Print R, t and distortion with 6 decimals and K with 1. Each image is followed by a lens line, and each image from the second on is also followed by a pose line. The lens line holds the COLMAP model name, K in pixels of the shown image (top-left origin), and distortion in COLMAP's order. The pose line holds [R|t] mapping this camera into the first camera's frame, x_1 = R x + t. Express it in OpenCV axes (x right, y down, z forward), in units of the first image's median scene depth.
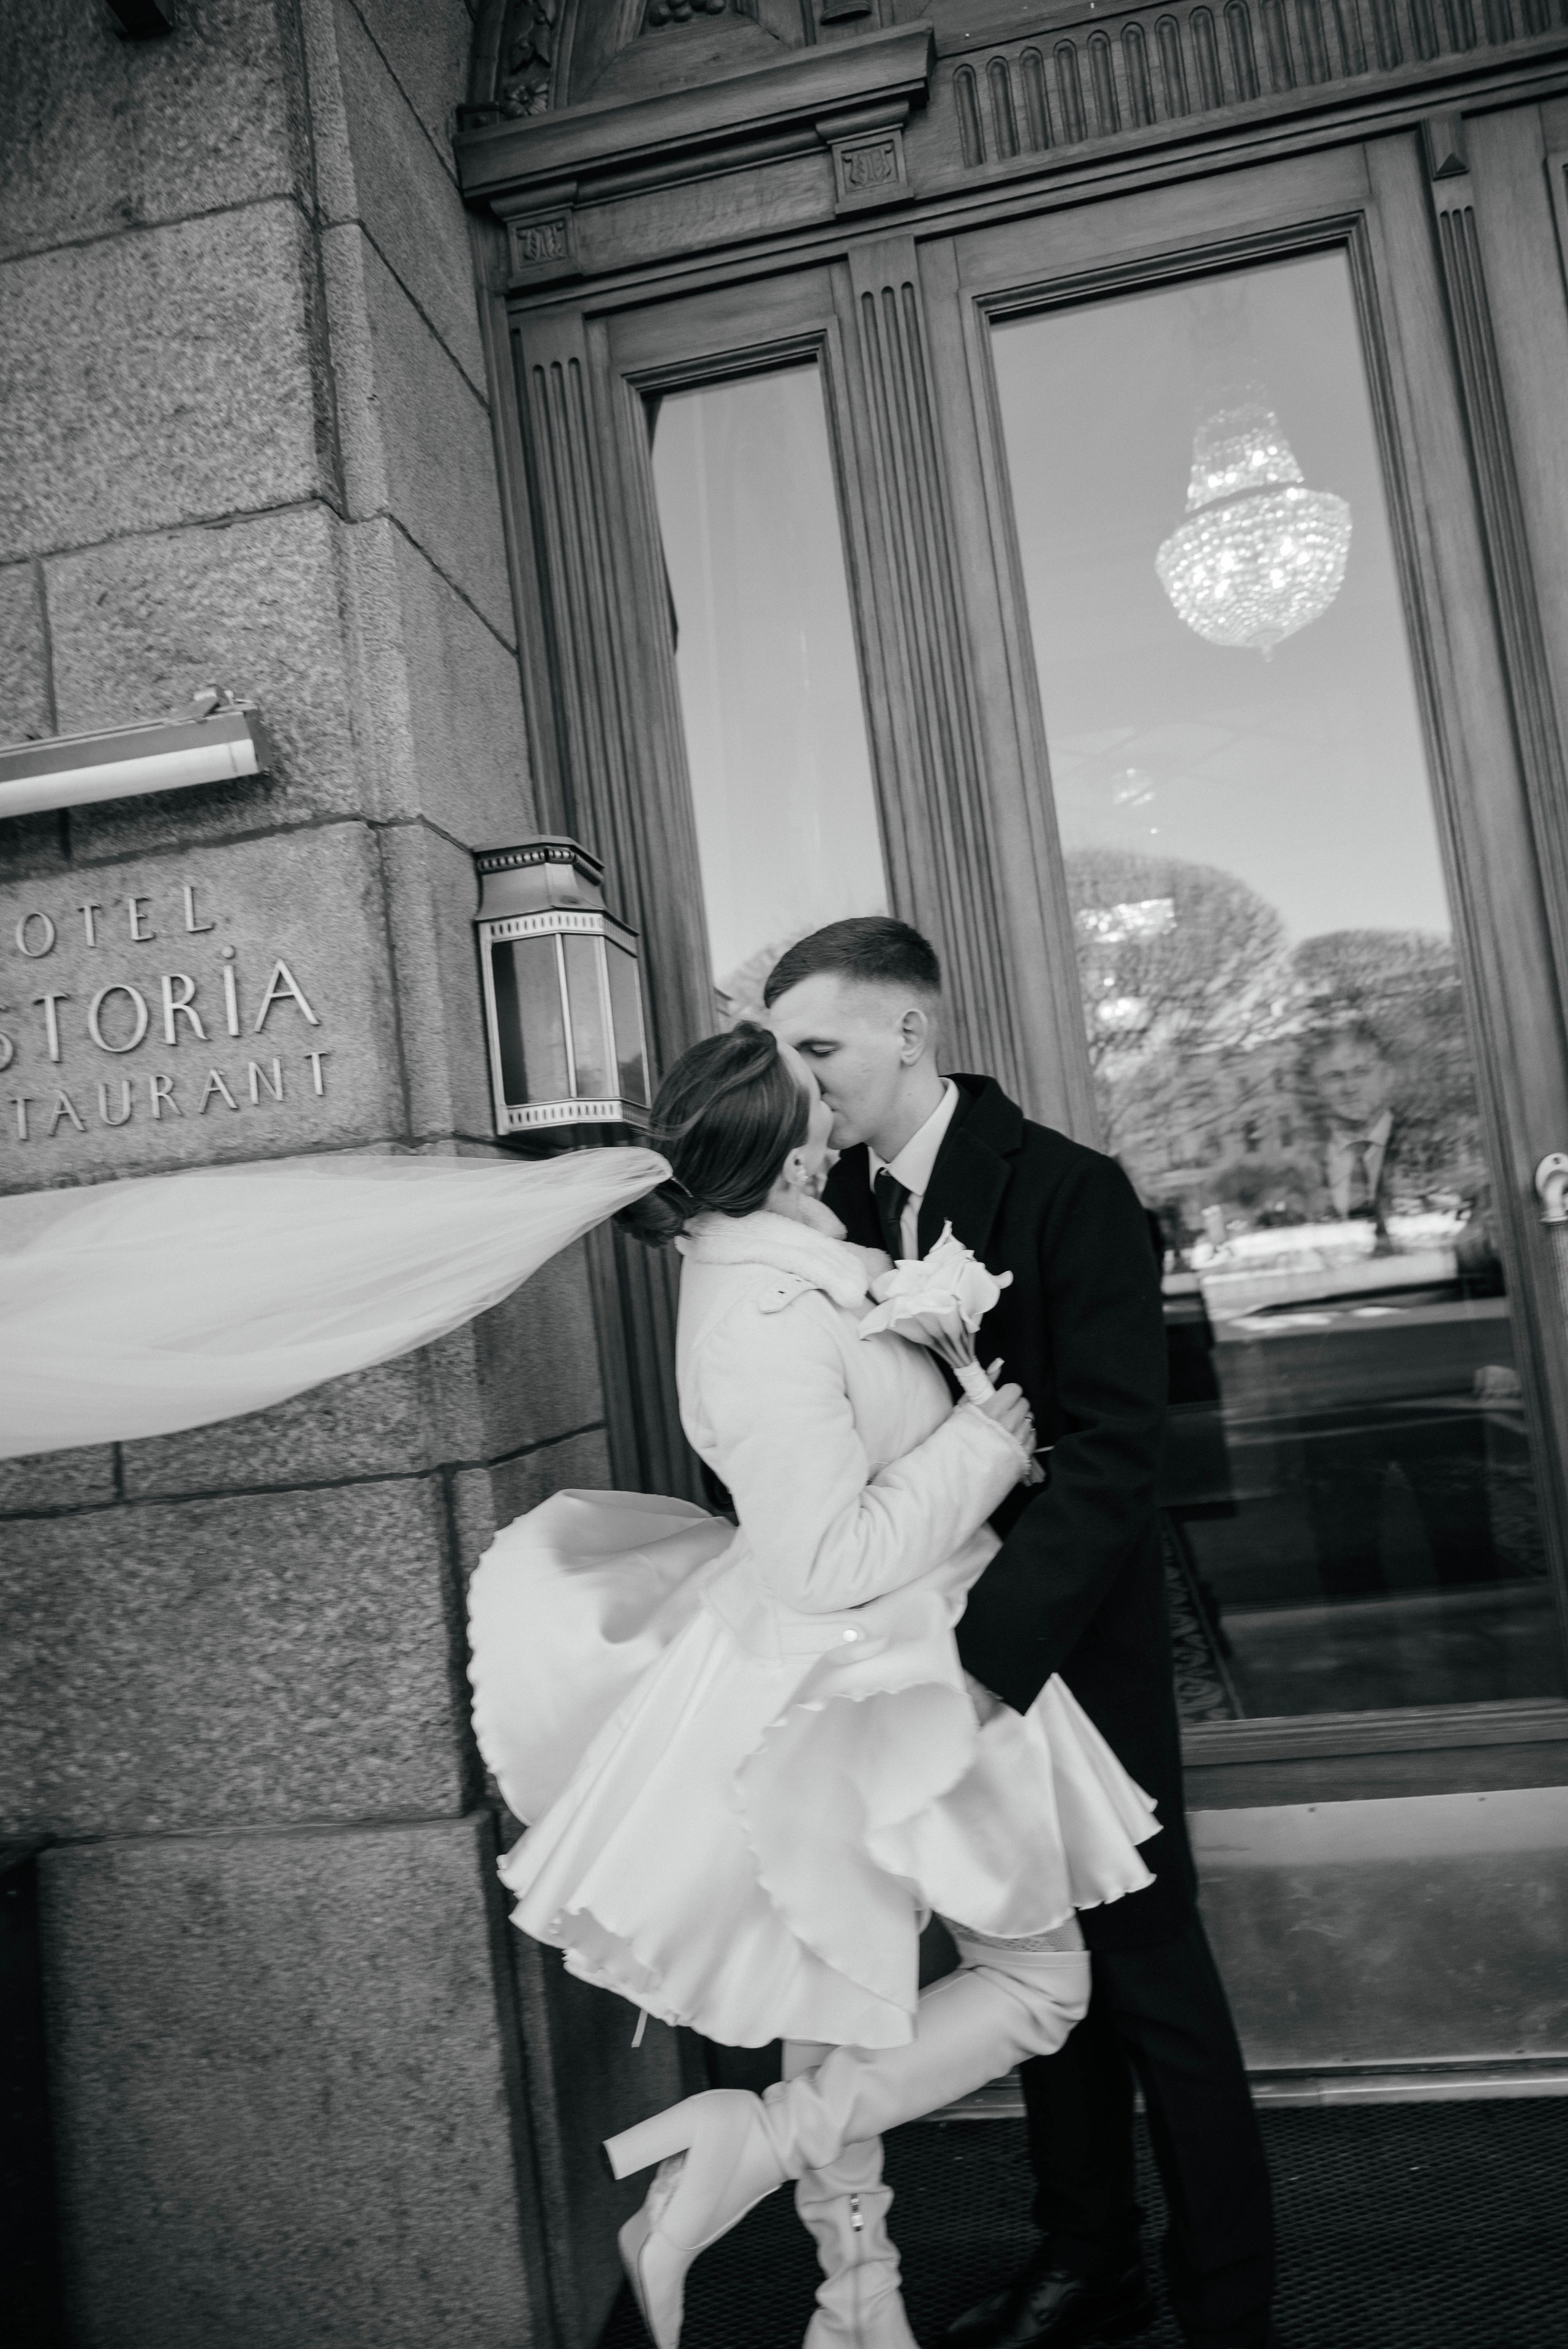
lens RADIAL K [[1548.9, 0, 791.6], [0, 1548.9, 1177.4], [0, 0, 1]] dist [-0.013417, 0.004214]
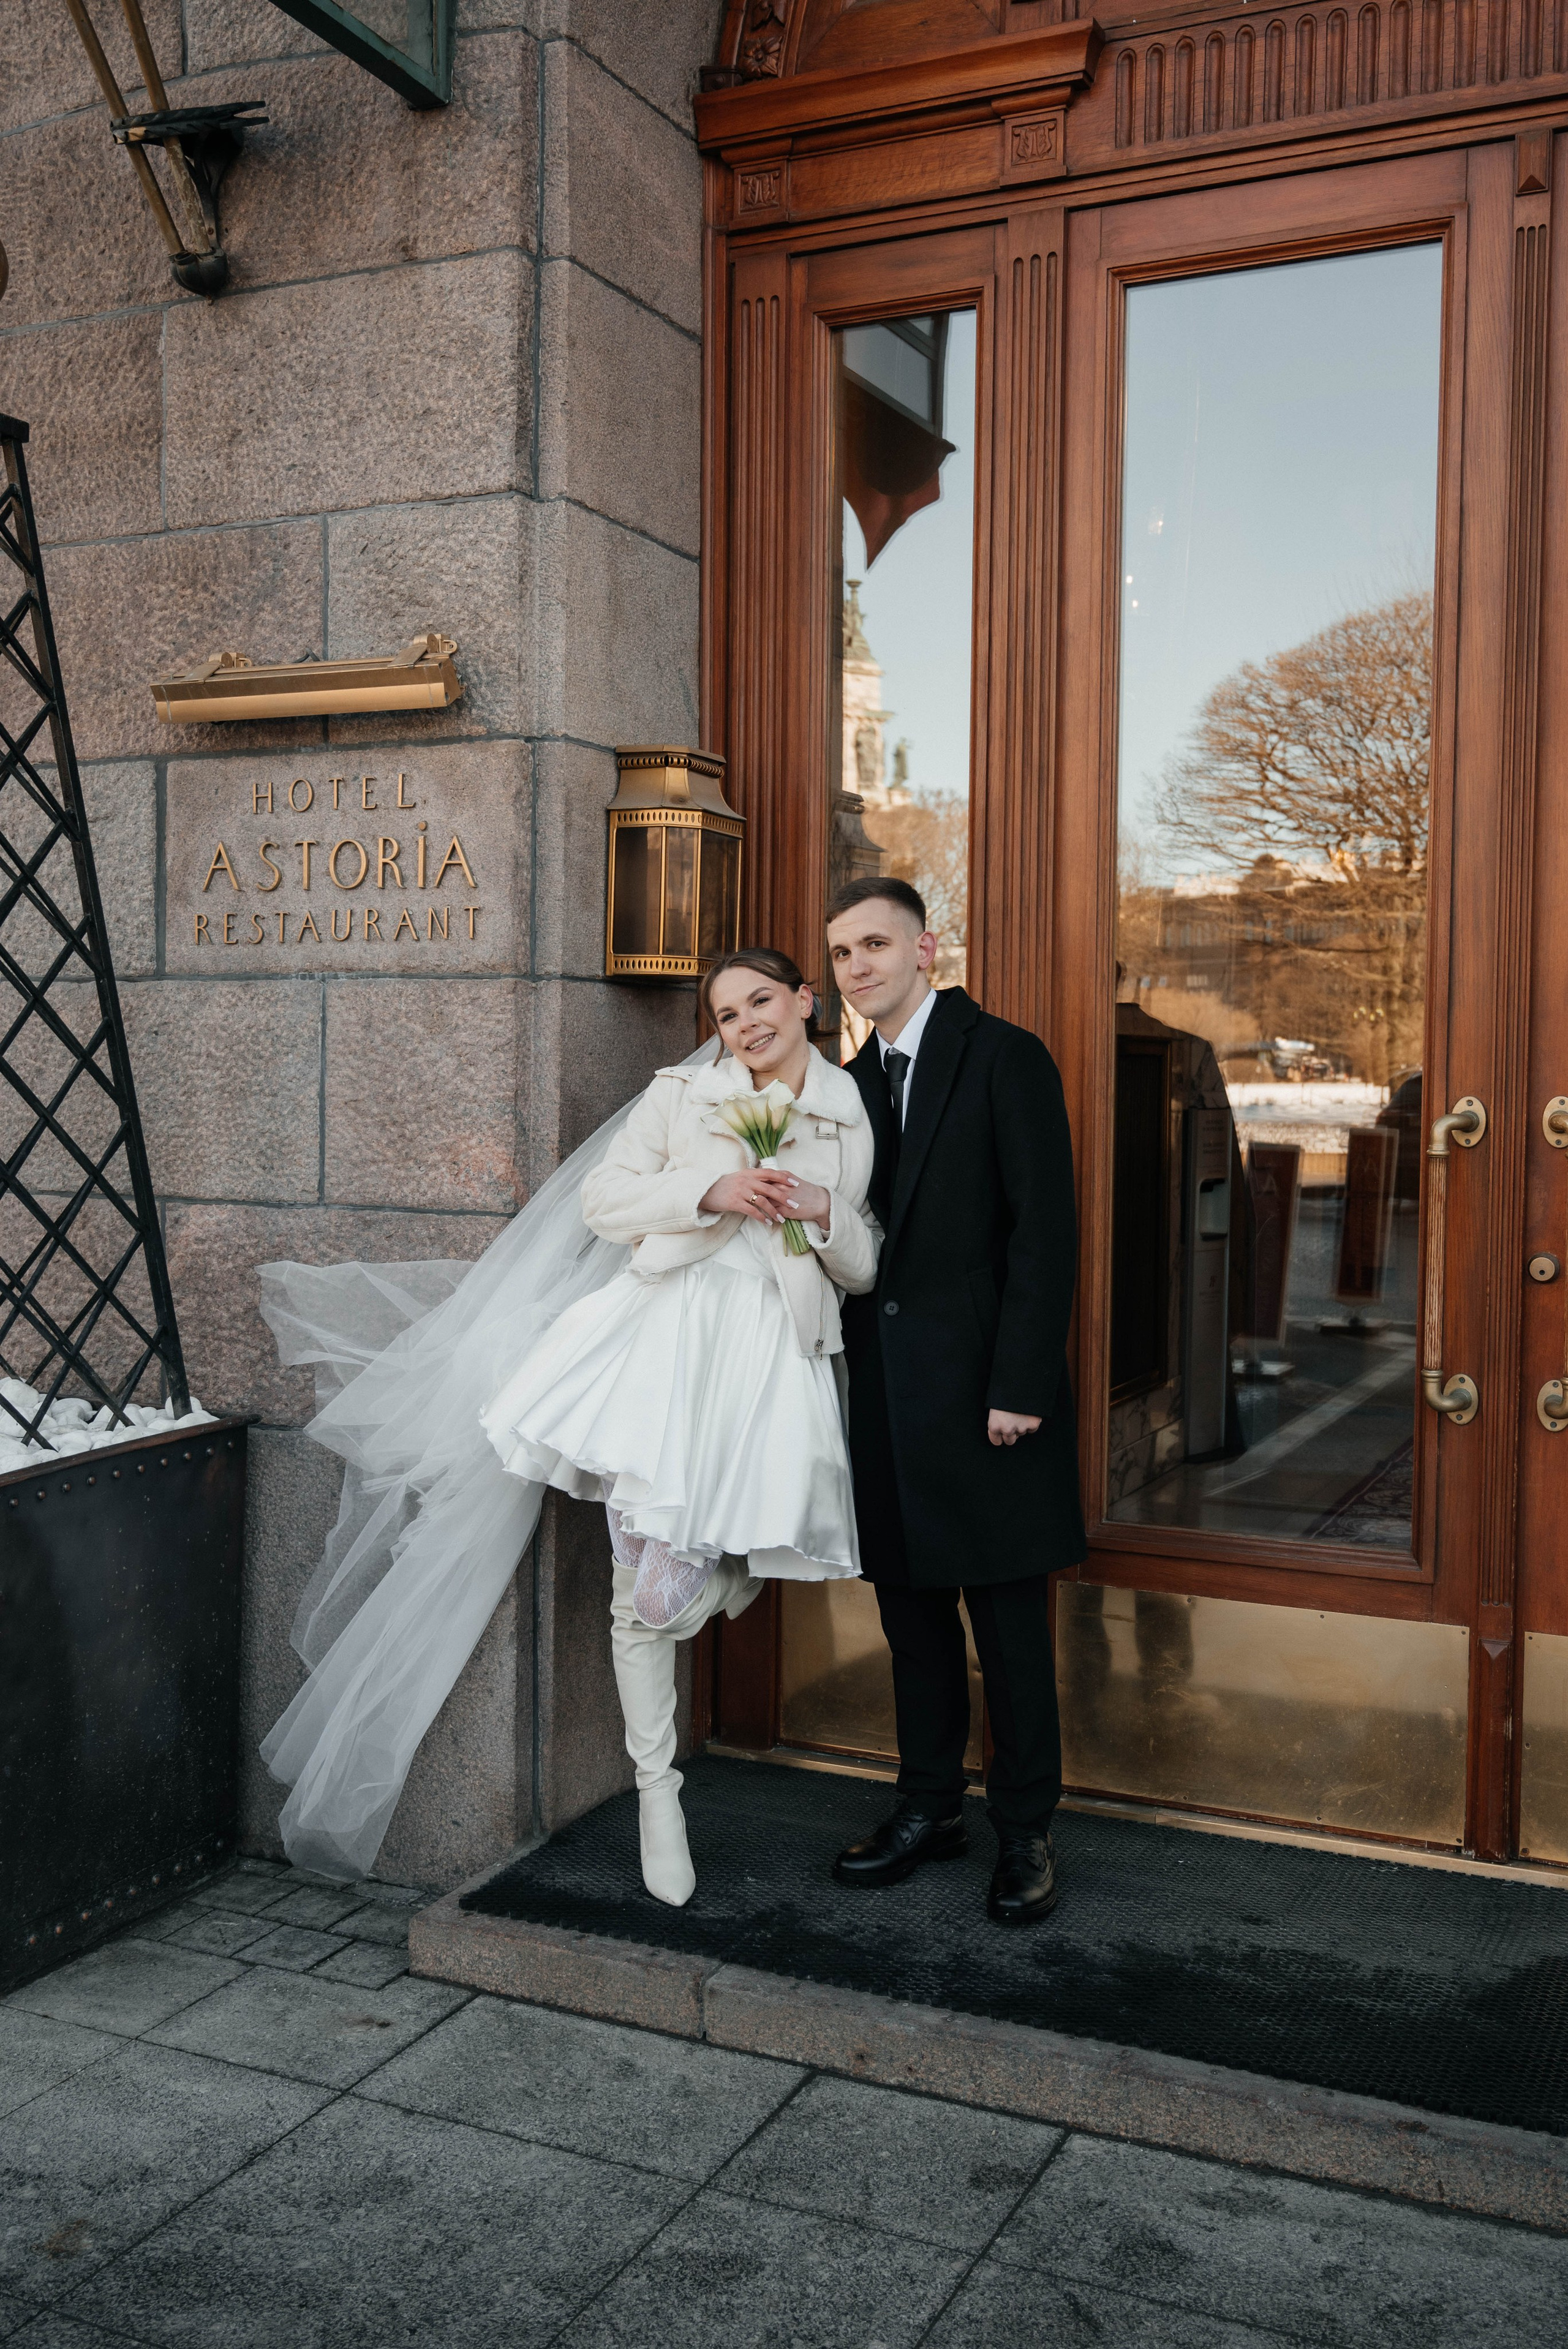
lens RADIAL K [[2209.6, 0, 781.3], [0, 2209.6, 1174.4], [0, 0, 1]] dist [-0.017665, 0.000000]
pose [[0.952131, 0.145828, -0.268666, 0.500870], [-0.109420, 0.983229, 0.145907, -0.156814], [0.285437, -0.109525, 0.952119, -0.797524]]
